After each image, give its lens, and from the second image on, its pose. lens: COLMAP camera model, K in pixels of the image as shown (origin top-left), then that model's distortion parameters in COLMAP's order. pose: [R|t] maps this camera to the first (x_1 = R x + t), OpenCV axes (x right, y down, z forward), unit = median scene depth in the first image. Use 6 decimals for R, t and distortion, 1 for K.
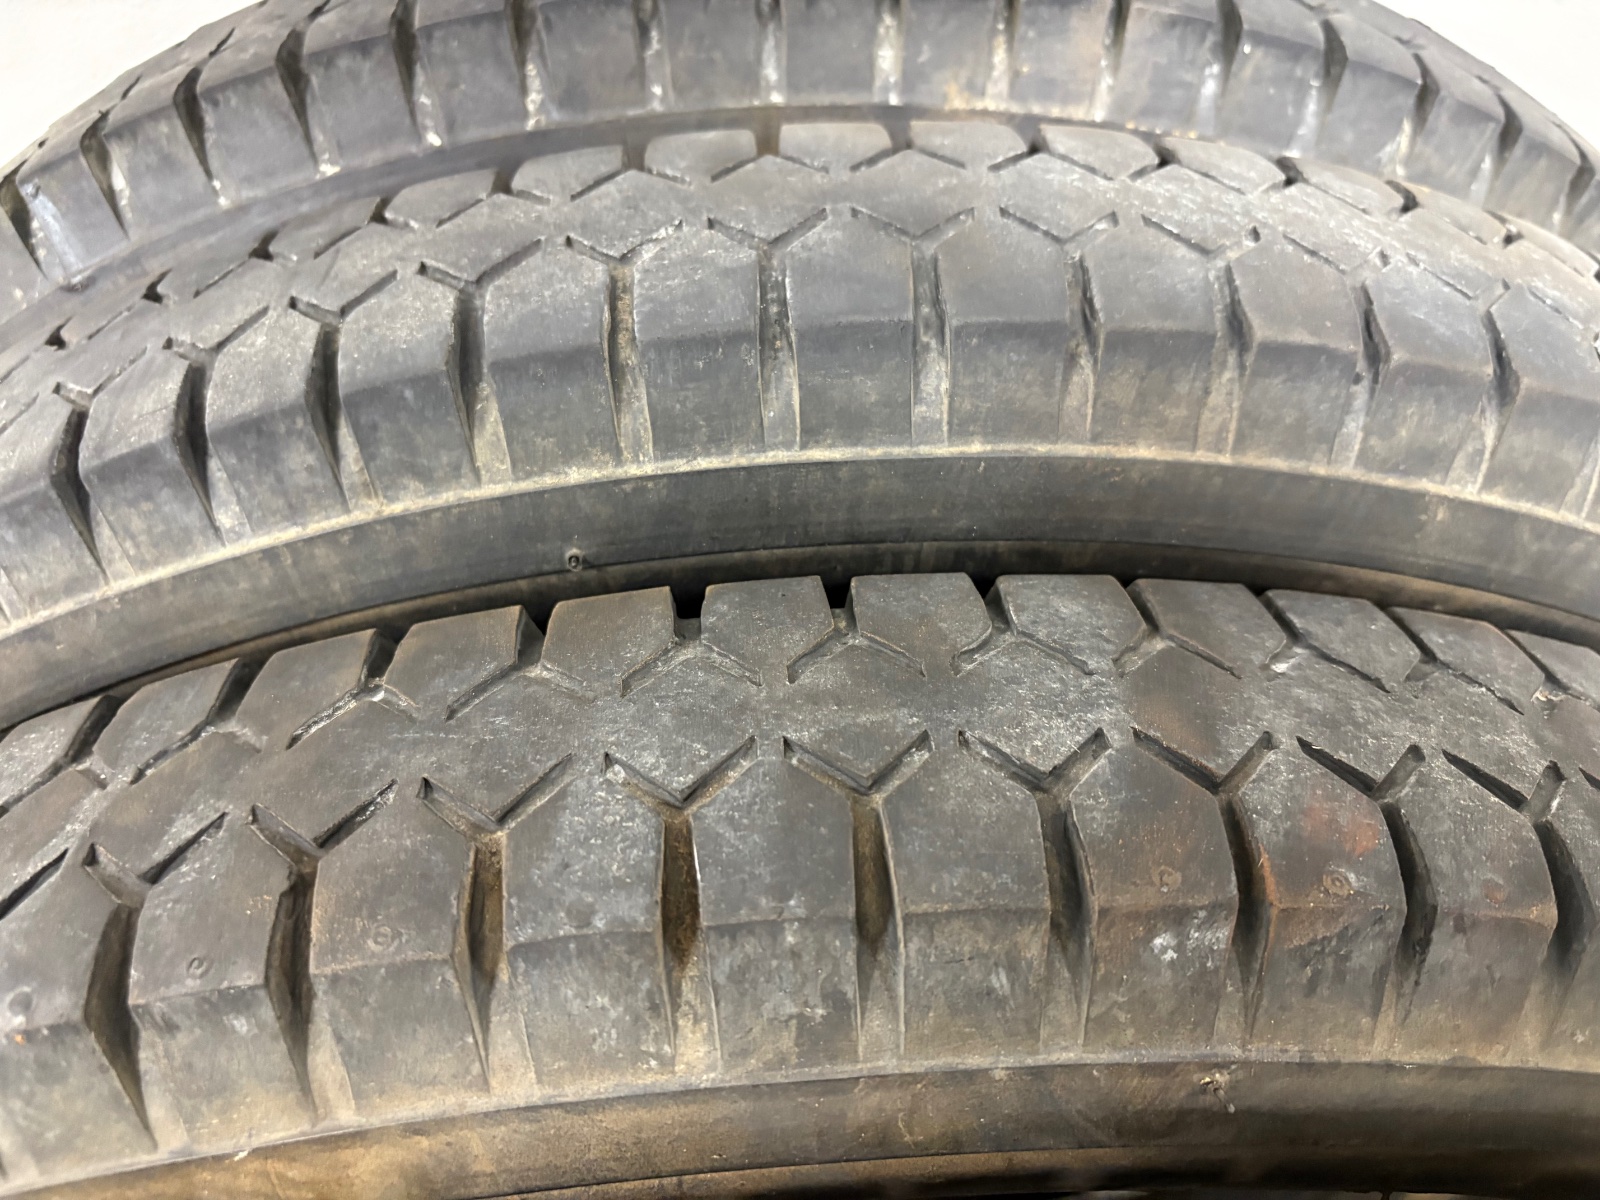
lens RADIAL K [[1197.1, 0, 782.7], [0, 1197.1, 594.2], [0, 0, 1]] dist [0.006958, -0.032570]
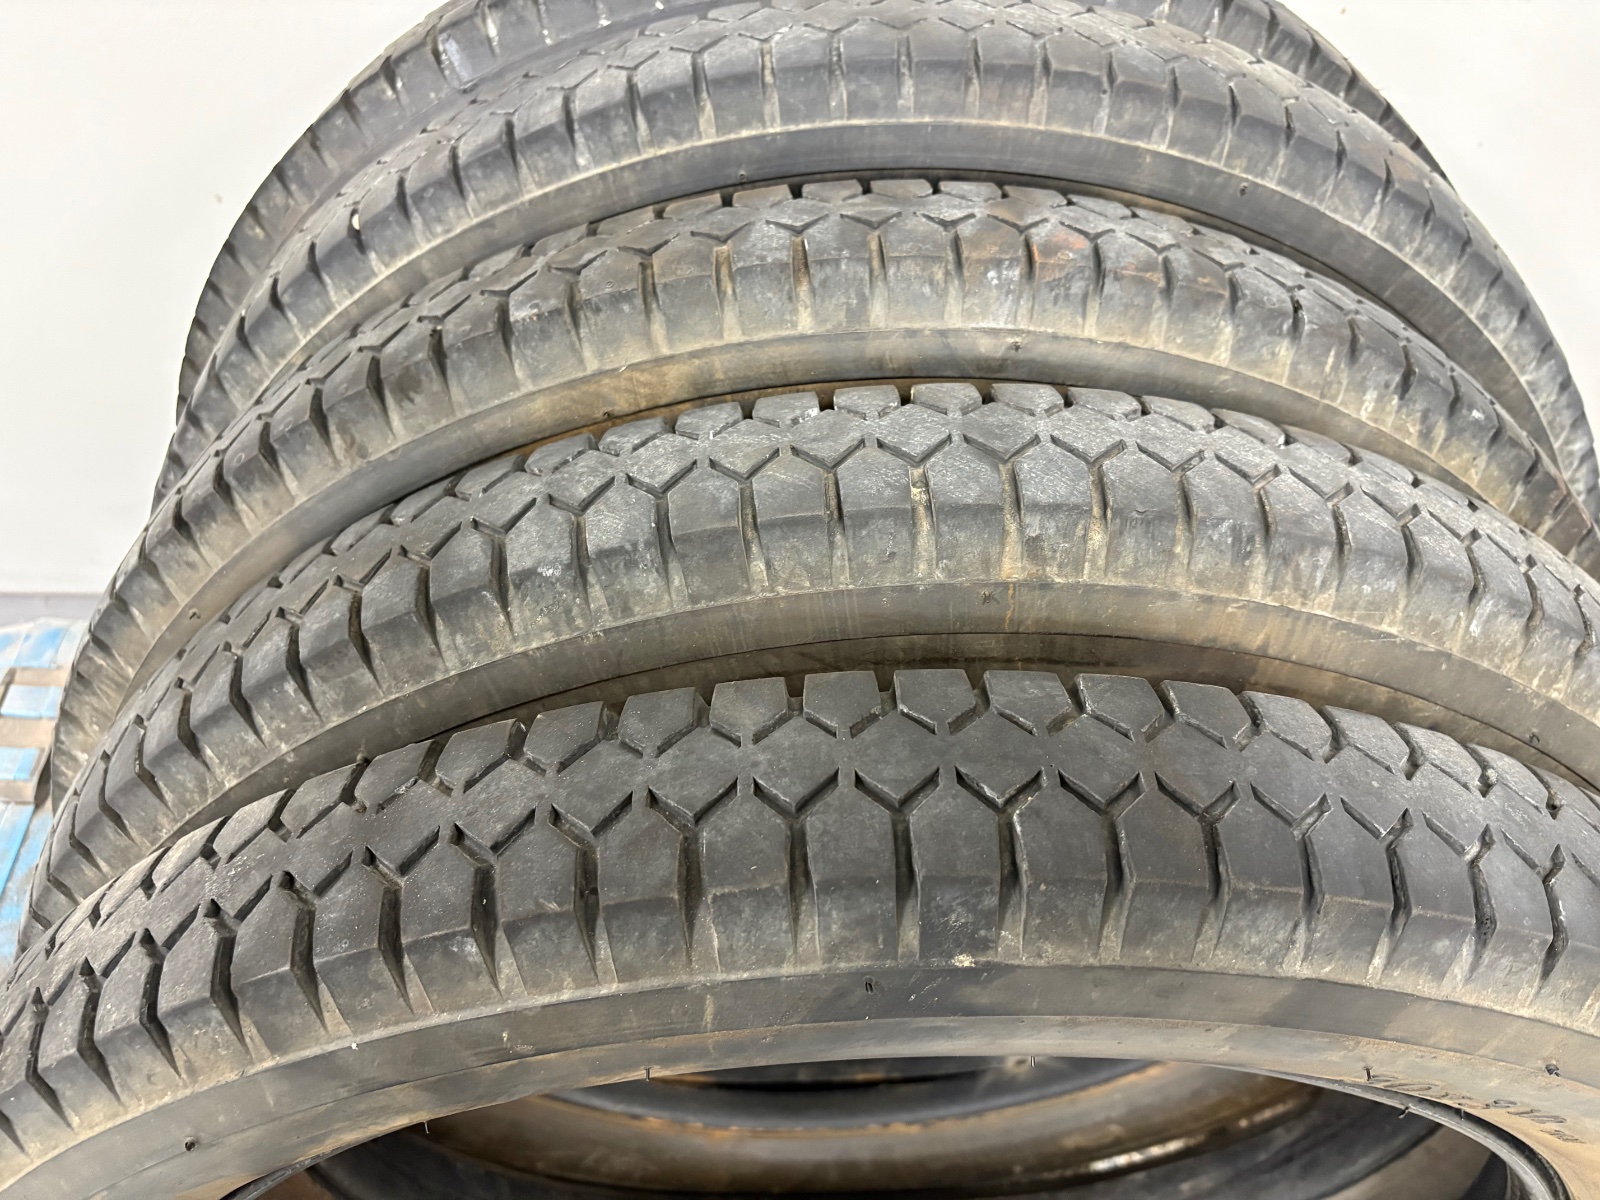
lens RADIAL K [[1197.1, 0, 789.6], [0, 1197.1, 595.4], [0, 0, 1]] dist [0.006958, -0.032570]
pose [[0.999673, 0.002083, -0.025505, -0.032790], [-0.002777, 0.999627, -0.027180, 0.819196], [0.025439, 0.027242, 0.999305, -1.194235]]
